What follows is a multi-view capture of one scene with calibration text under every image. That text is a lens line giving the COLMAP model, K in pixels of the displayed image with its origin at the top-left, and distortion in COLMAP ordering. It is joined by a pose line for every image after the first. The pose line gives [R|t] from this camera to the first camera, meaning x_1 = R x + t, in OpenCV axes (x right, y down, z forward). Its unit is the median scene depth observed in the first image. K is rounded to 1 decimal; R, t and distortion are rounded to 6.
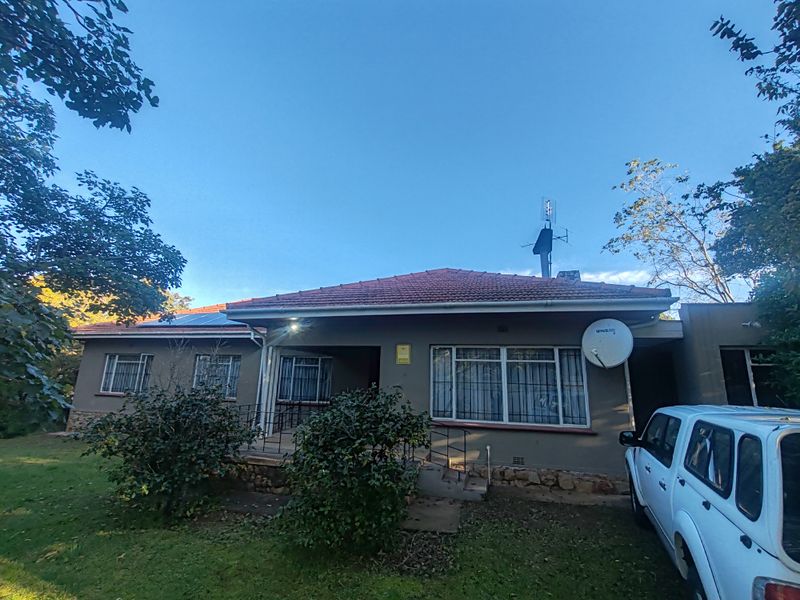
lens RADIAL K [[363.0, 0, 400.0], [0, 363.0, 300.0], [0, 0, 1]] dist [0.001245, 0.000997]
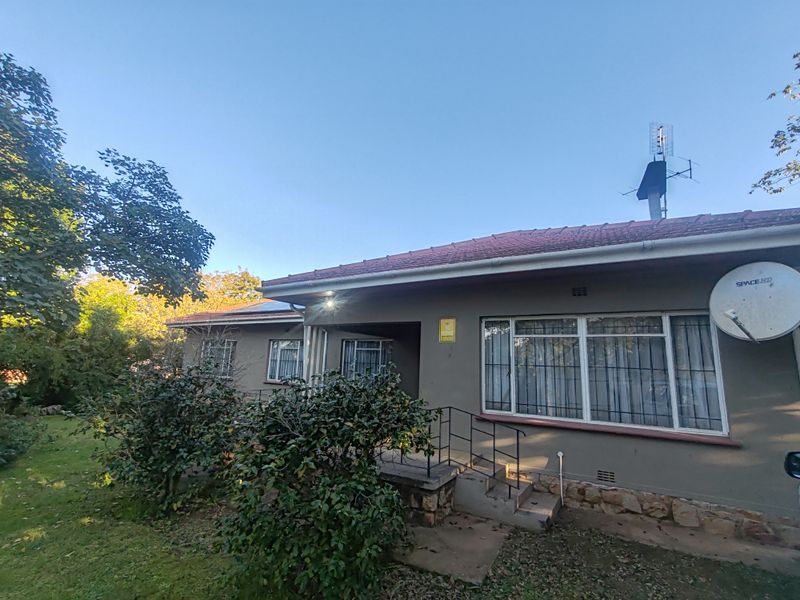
lens RADIAL K [[363.0, 0, 400.0], [0, 363.0, 300.0], [0, 0, 1]] dist [0.001245, 0.000997]
pose [[0.962058, -0.041397, -0.269686, 0.141420], [0.049190, 0.998543, 0.022201, 0.066233], [0.268374, -0.034625, 0.962692, 0.222945]]
